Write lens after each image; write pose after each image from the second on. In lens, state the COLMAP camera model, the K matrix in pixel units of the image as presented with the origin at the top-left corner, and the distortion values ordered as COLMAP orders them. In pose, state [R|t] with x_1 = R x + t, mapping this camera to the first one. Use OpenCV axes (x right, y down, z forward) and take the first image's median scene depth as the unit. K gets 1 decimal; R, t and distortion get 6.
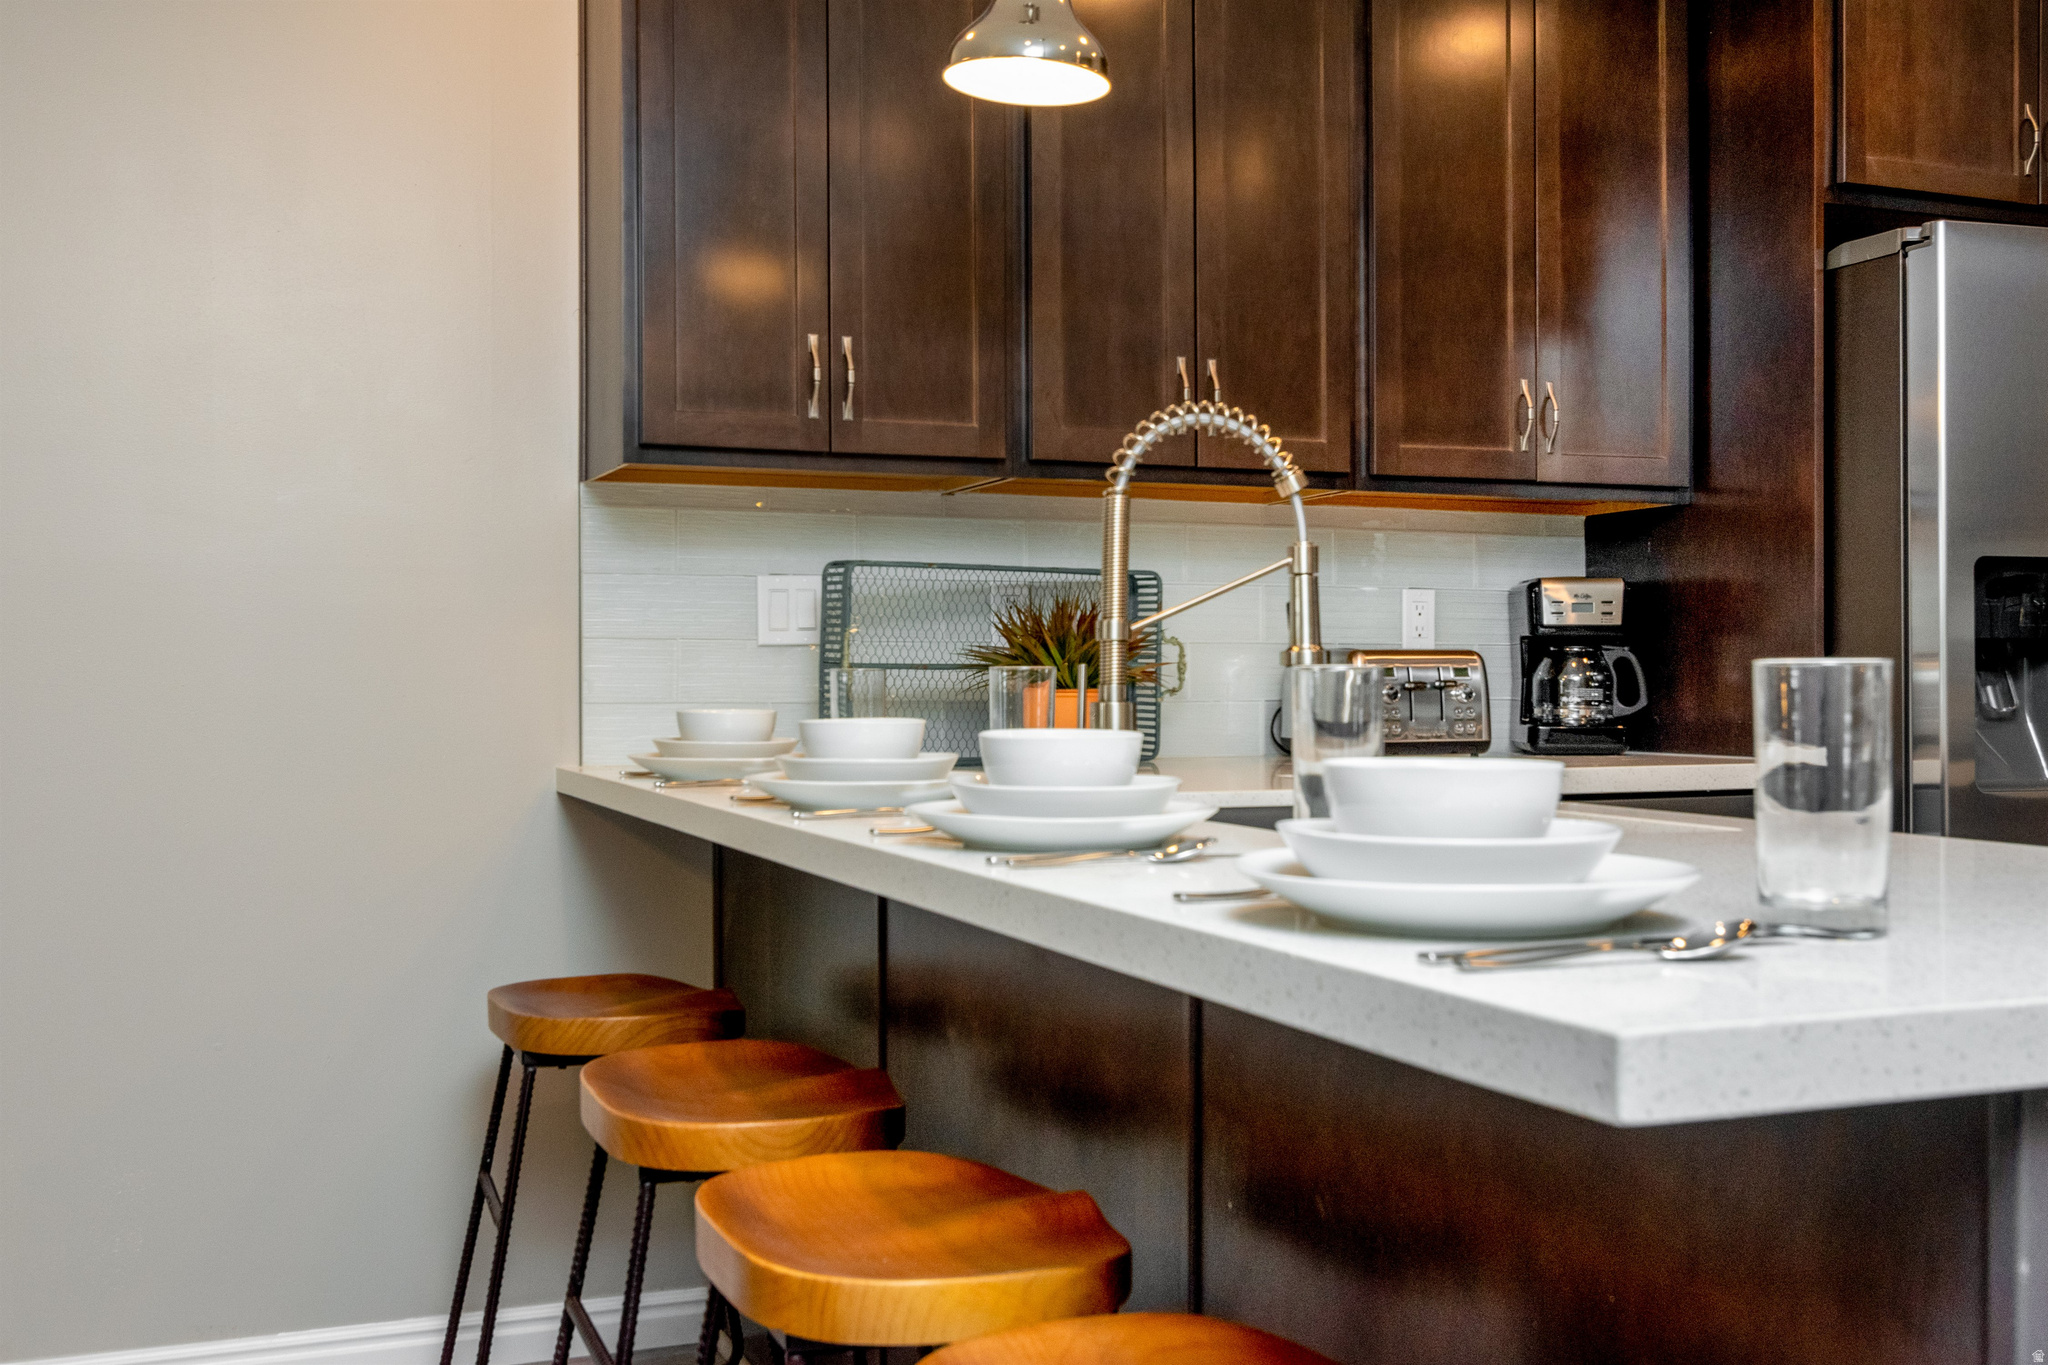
lens RADIAL K [[2110.4, 0, 1024.8], [0, 2110.4, 674.8], [0, 0, 1]] dist [-0.050700, 0.000000]
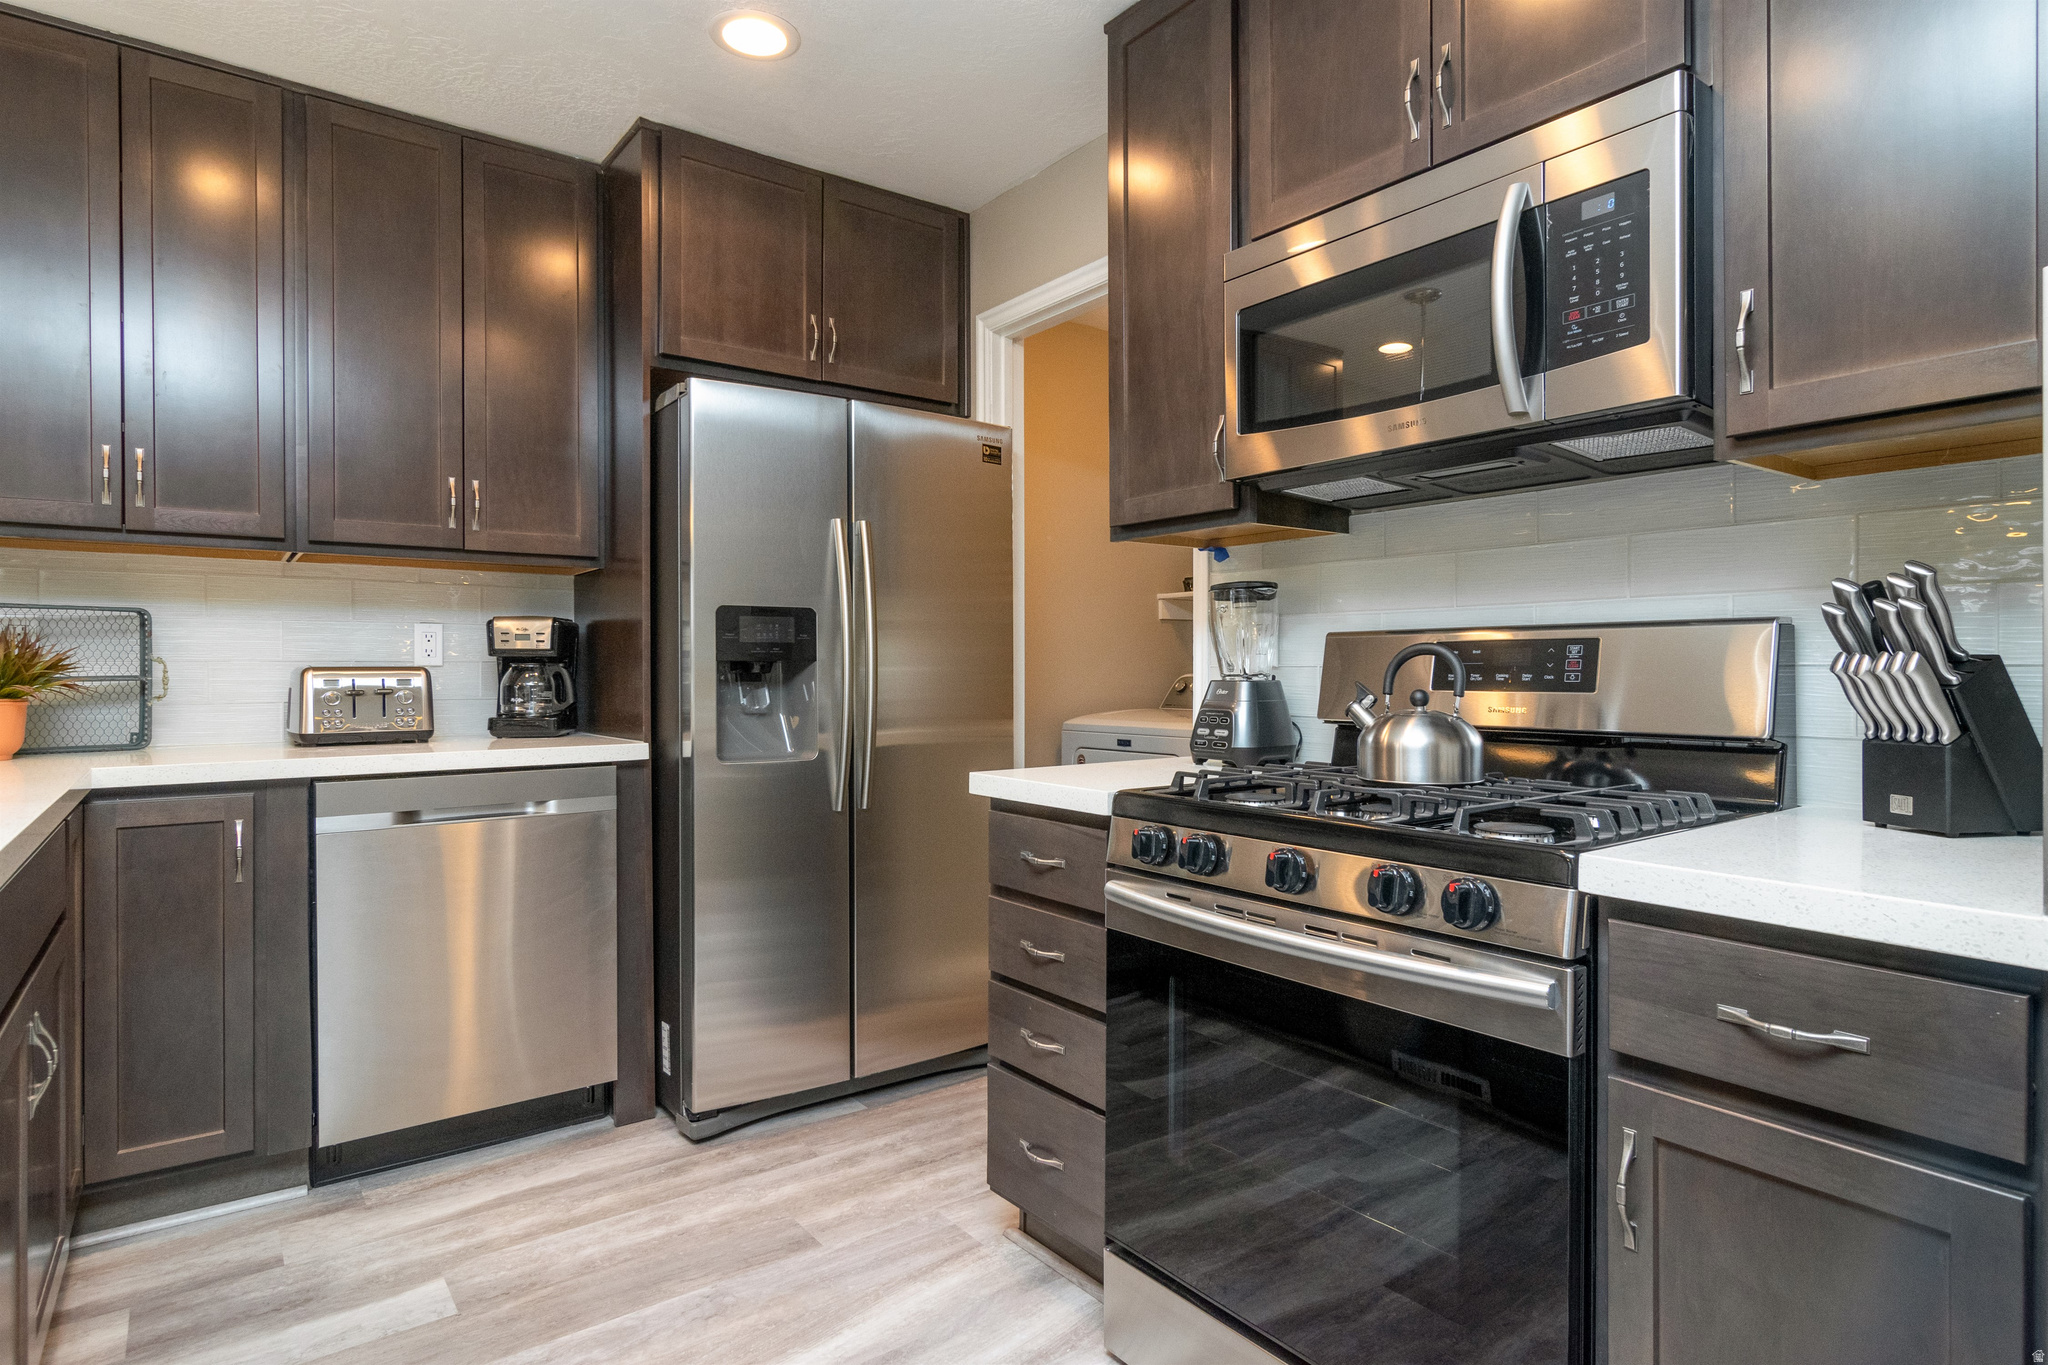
lens RADIAL K [[1117.0, 0, 1018.7], [0, 1117.0, 672.4], [0, 0, 1]] dist [0.001160, -0.000638]
pose [[0.951411, -0.008066, 0.307819, 0.368560], [0.009674, 0.999946, -0.003696, -0.001195], [-0.307773, 0.006494, 0.951438, 0.153430]]
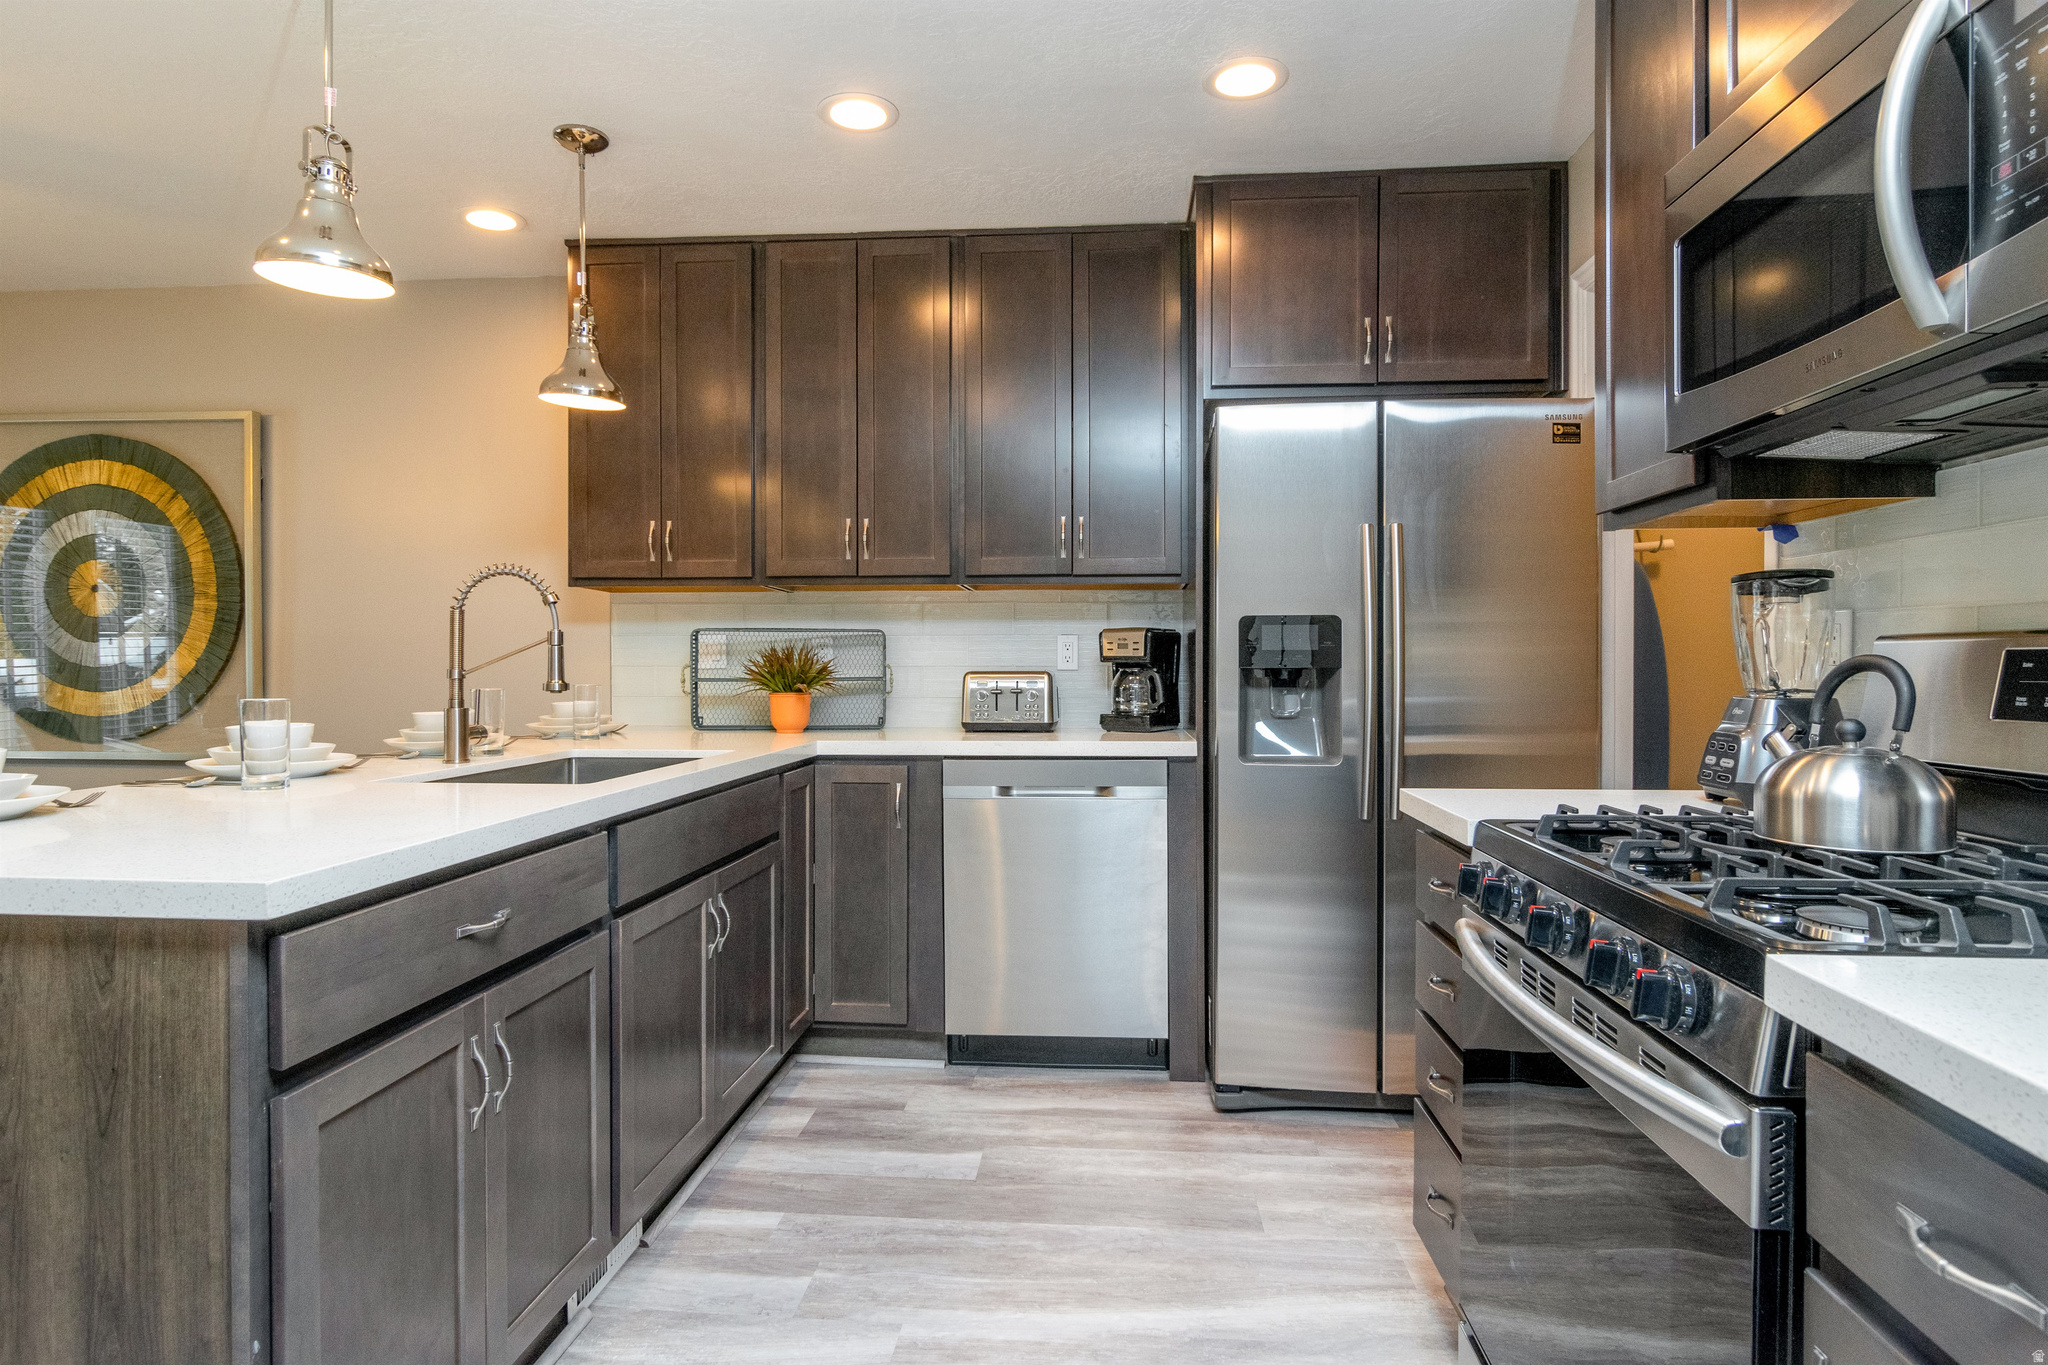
lens RADIAL K [[1117.0, 0, 1010.6], [0, 1117.0, 672.2], [0, 0, 1]] dist [0.001160, -0.000638]
pose [[0.912858, -0.003907, -0.408259, 0.577586], [0.002611, 0.999990, -0.003730, -0.007796], [0.408269, 0.002339, 0.912859, 0.129633]]
